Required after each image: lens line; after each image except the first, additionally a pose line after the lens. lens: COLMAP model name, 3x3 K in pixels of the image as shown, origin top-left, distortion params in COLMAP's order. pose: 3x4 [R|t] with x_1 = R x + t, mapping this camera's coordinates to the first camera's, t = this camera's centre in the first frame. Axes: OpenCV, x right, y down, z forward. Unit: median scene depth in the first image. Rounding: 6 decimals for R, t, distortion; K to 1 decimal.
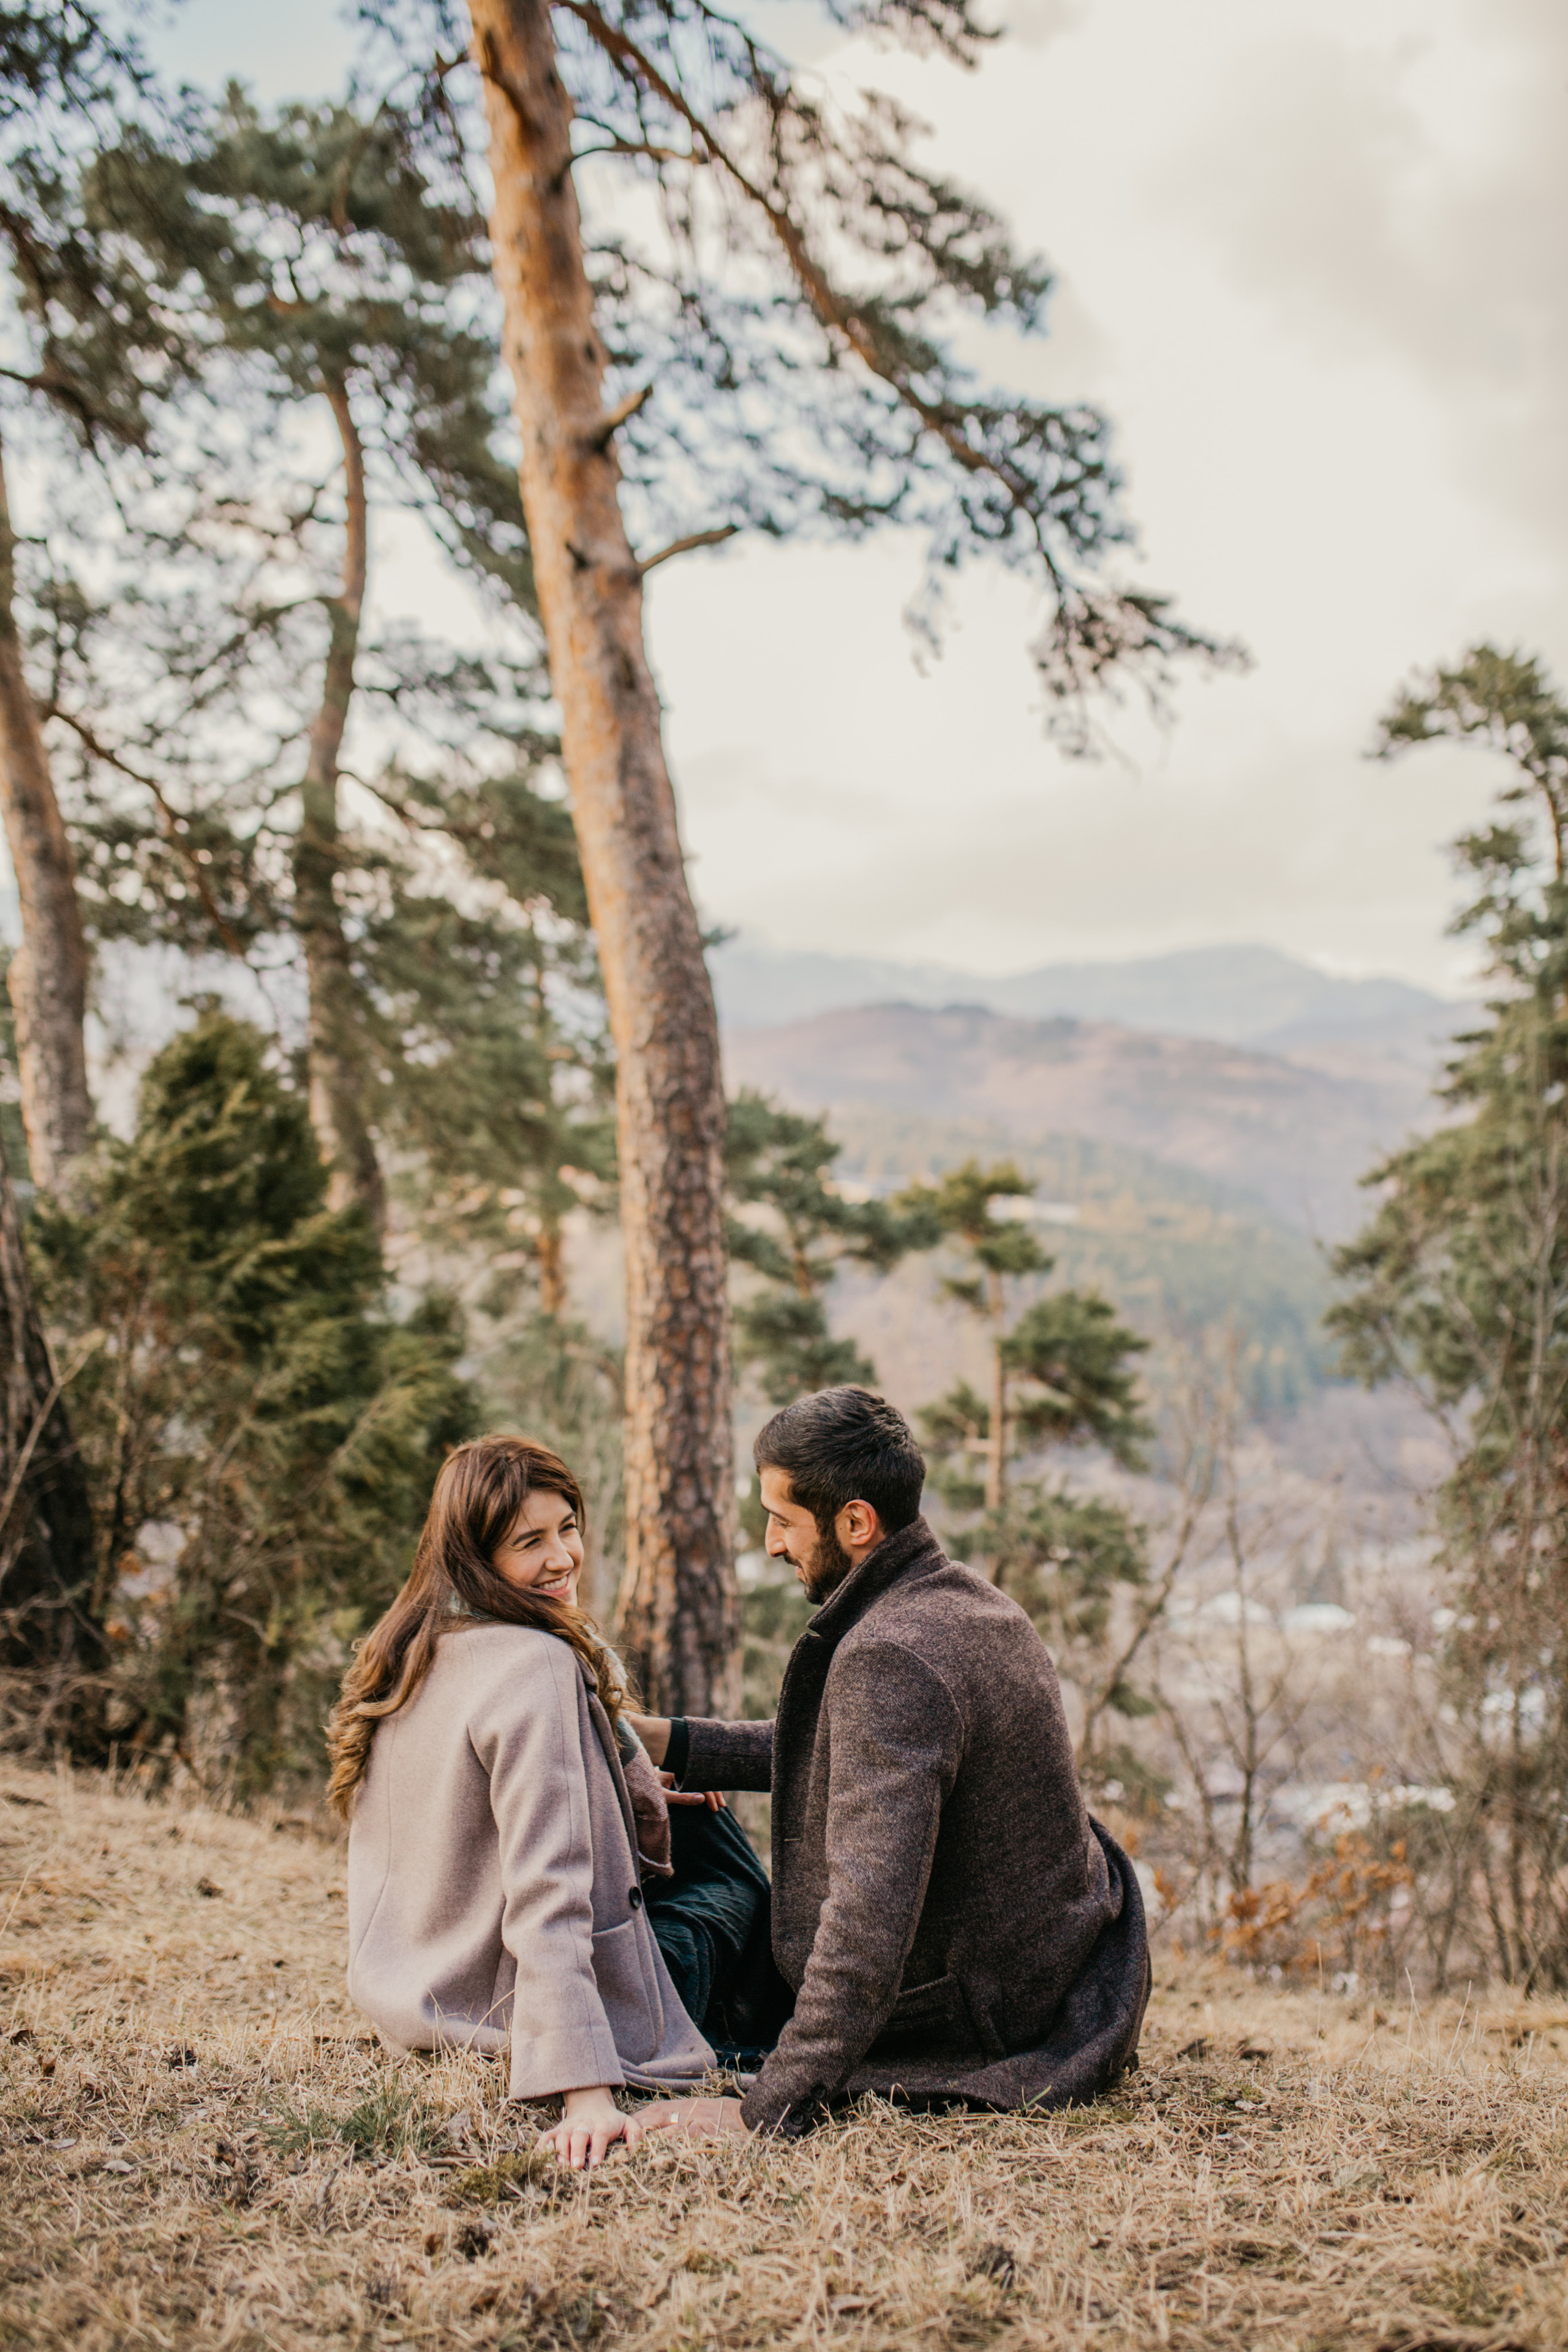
lens RADIAL K [[2276.8, 0, 784.0], [0, 2276.8, 1176.0], [0, 0, 1]] dist [-0.074189, 0.120465]
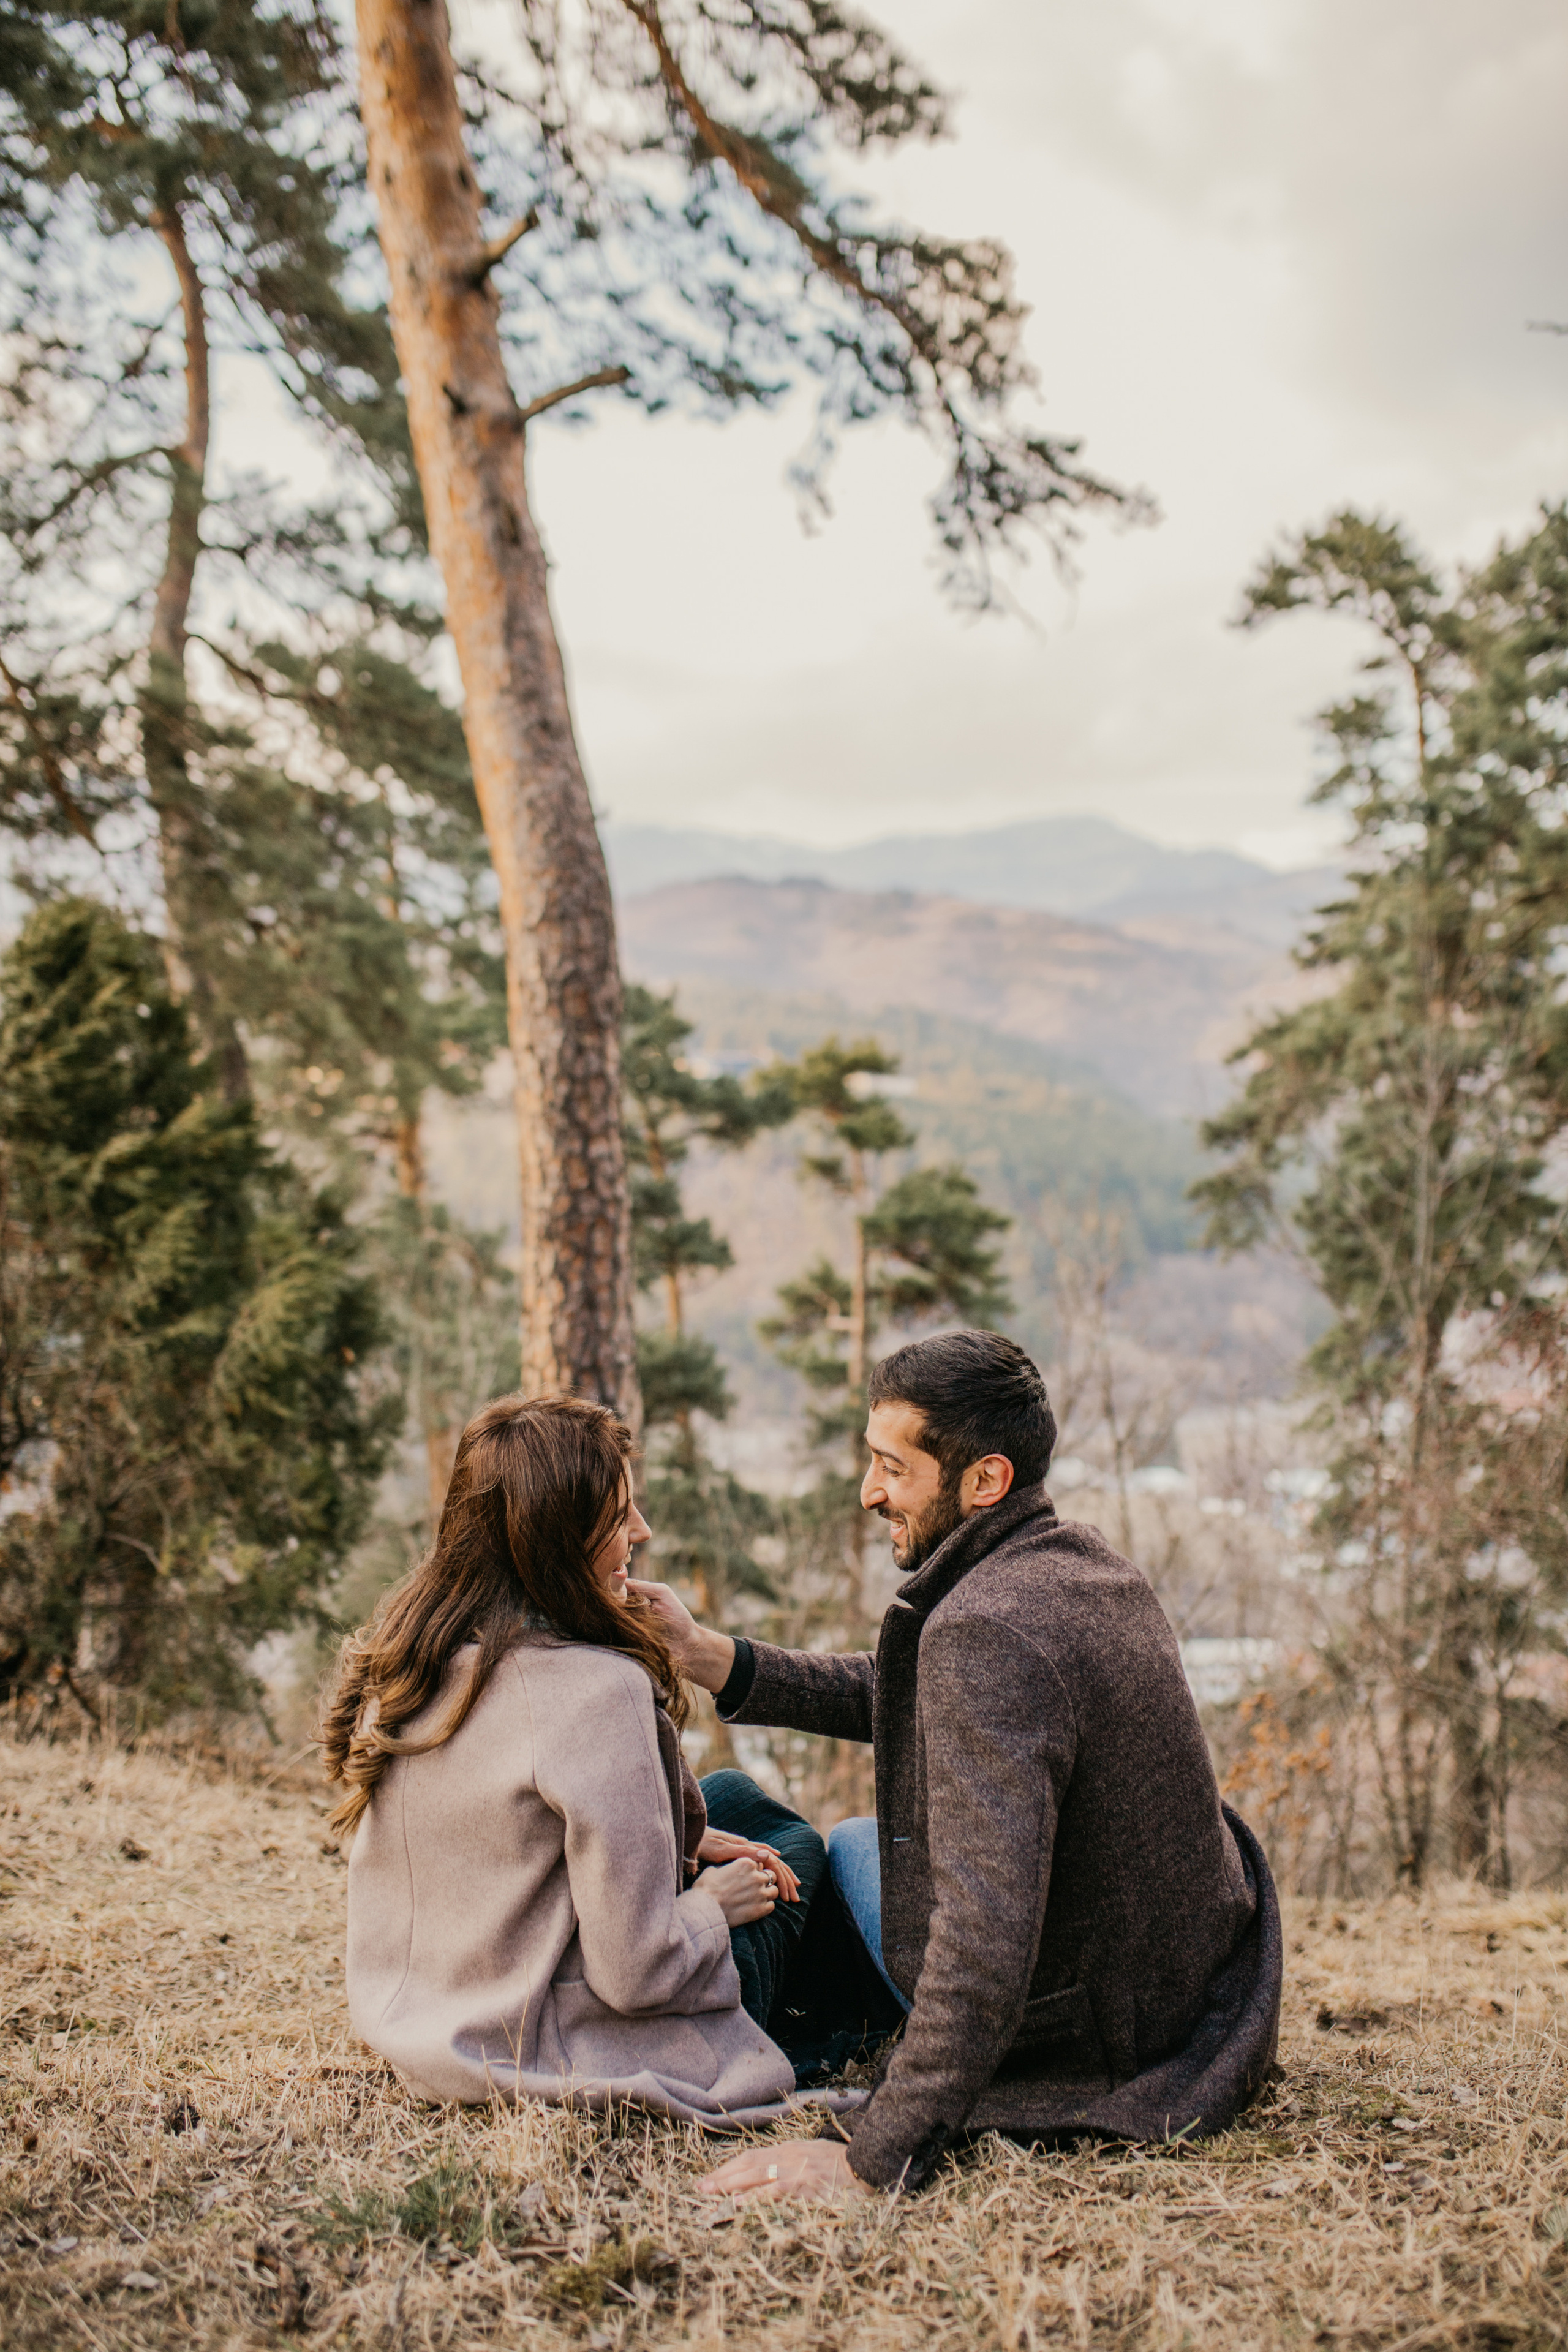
lens RADIAL K [[2276.0, 0, 784.8], [0, 2276.0, 1185.8], [0, 0, 1]] dist [-0.072125, 0.120065]
pose [[0.997325, -0.015129, 0.071514, -0.027061], [0.010861, 0.998157, 0.059704, -0.003940], [-0.072285, -0.058767, 0.995651, 0.041879]]
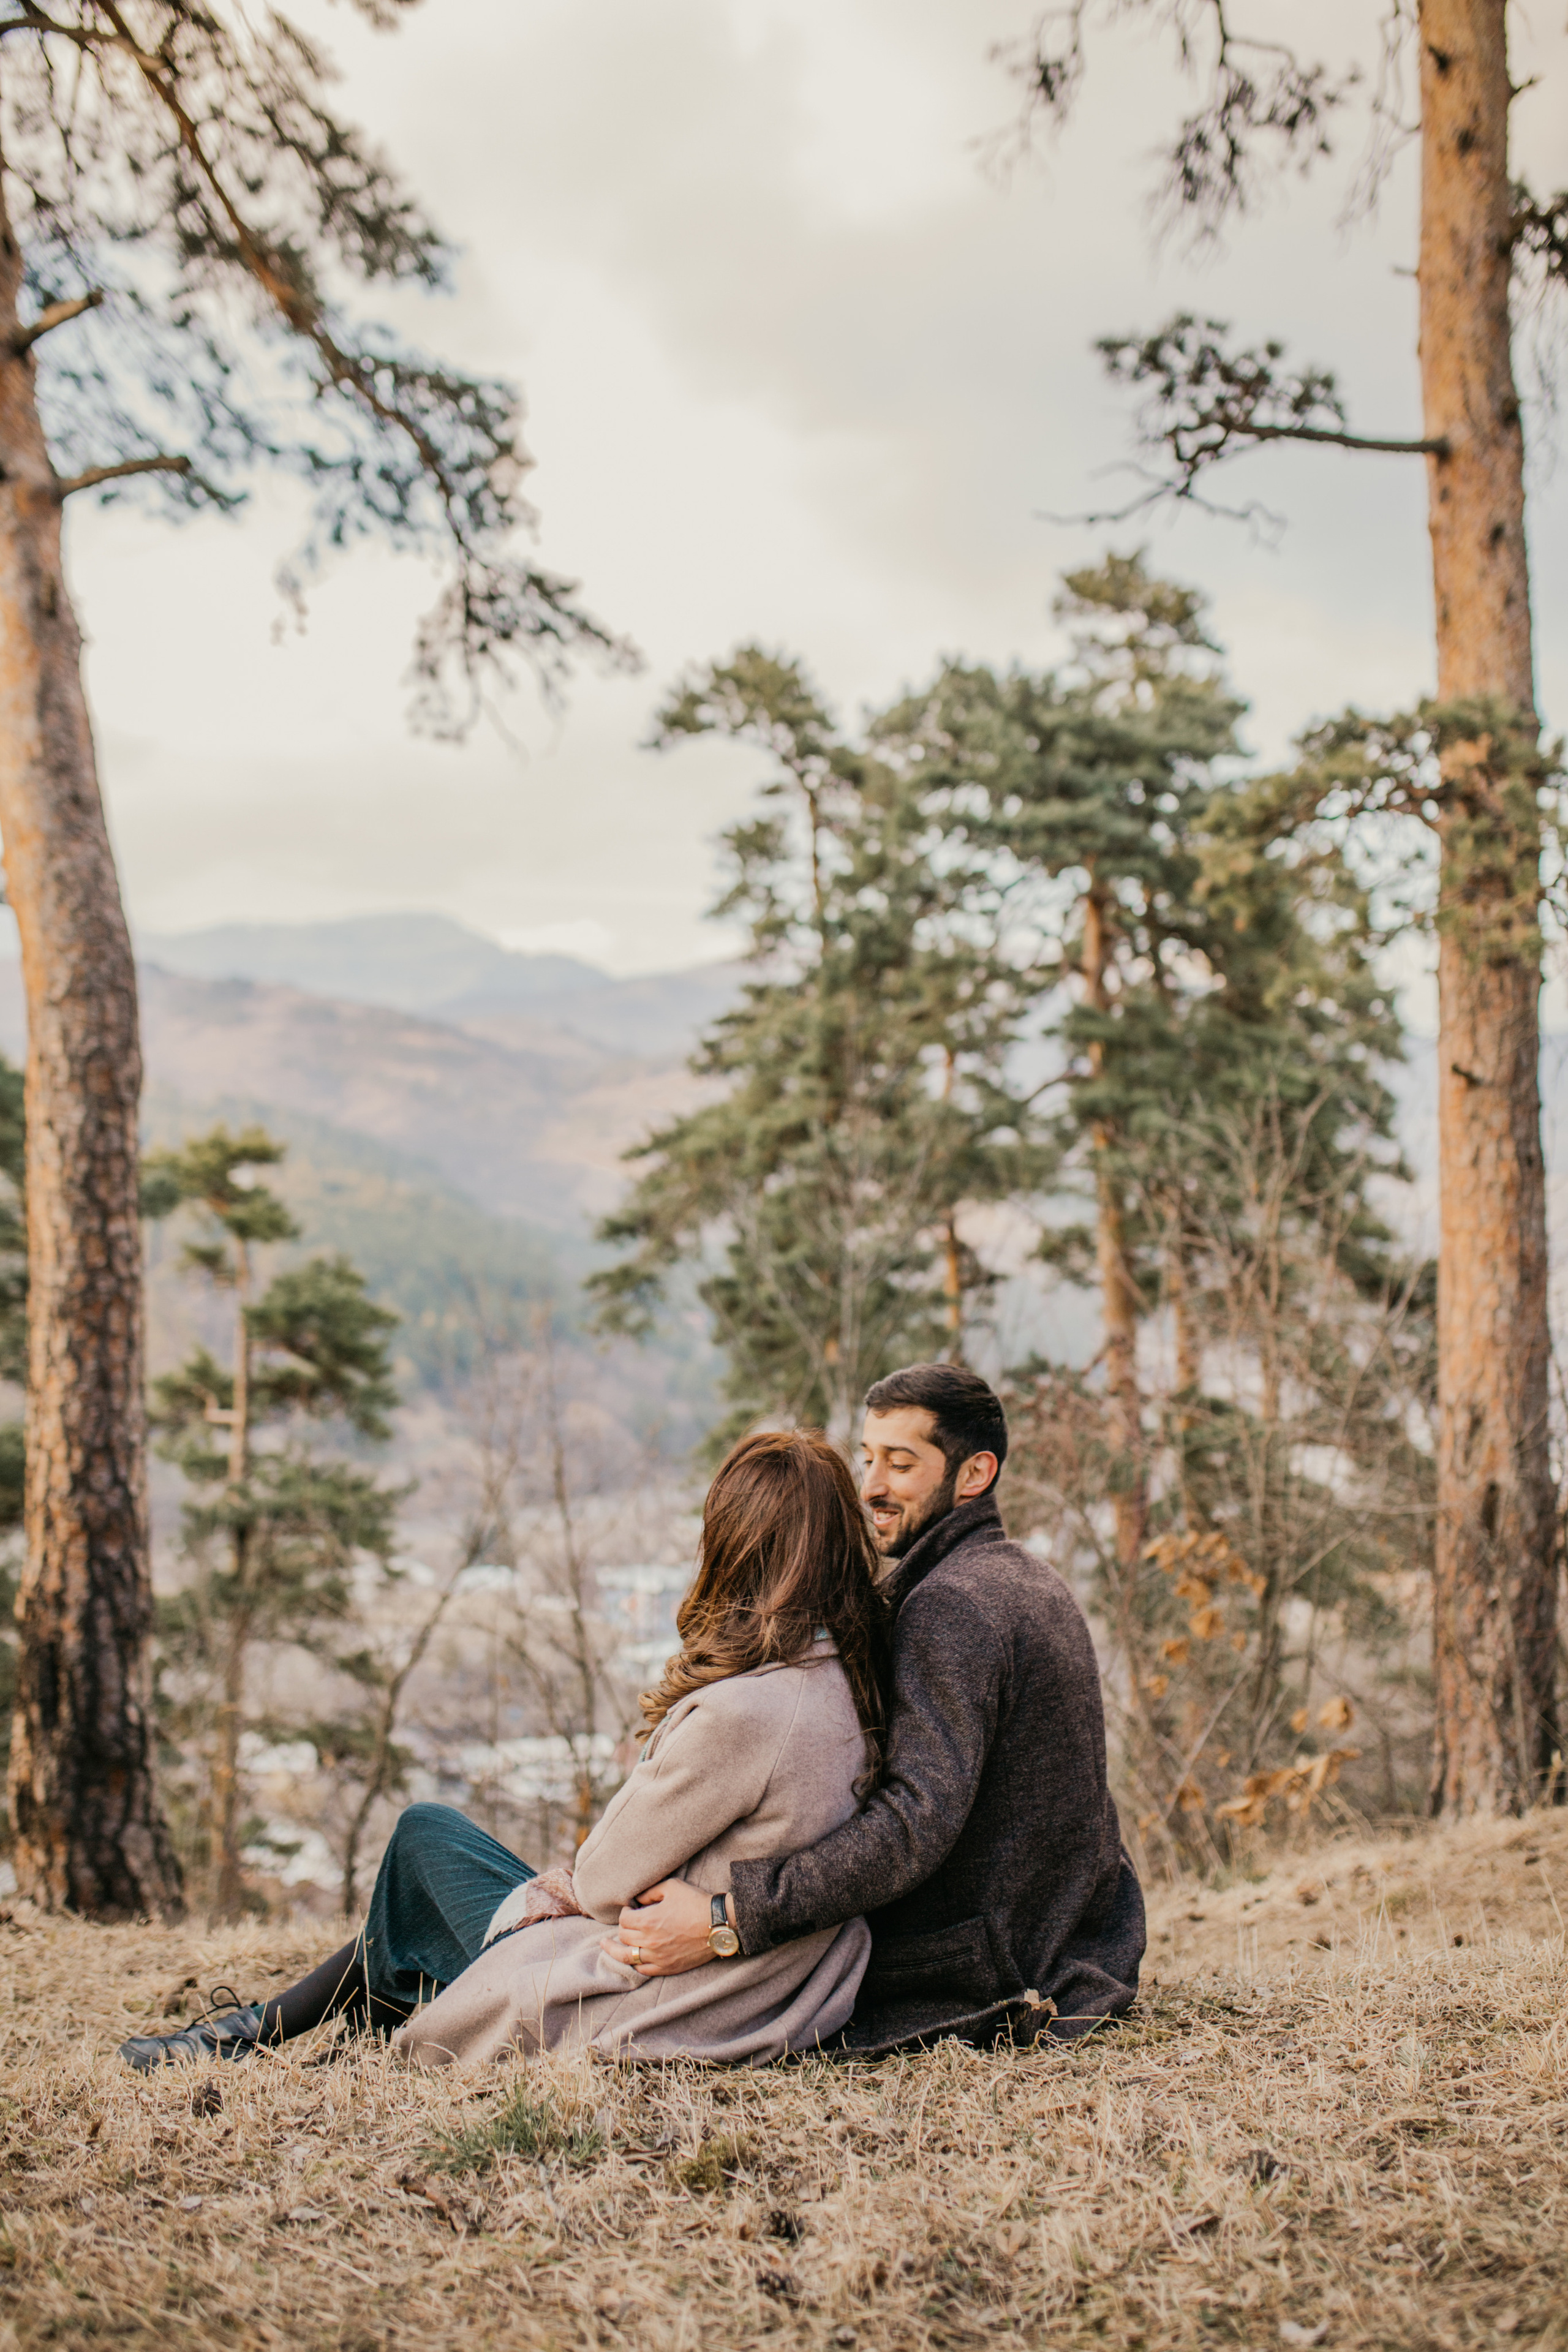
lens RADIAL K [[2276.0, 0, 784.8], [0, 2276.0, 1185.8], [0, 0, 1]] dist [-0.072125, 0.120065]
pose [[0.933884, 0.014866, 0.357267, -0.112682], [-0.021652, 0.999653, 0.015001, -0.000660], [-0.356920, -0.021745, 0.933882, 0.018670]]
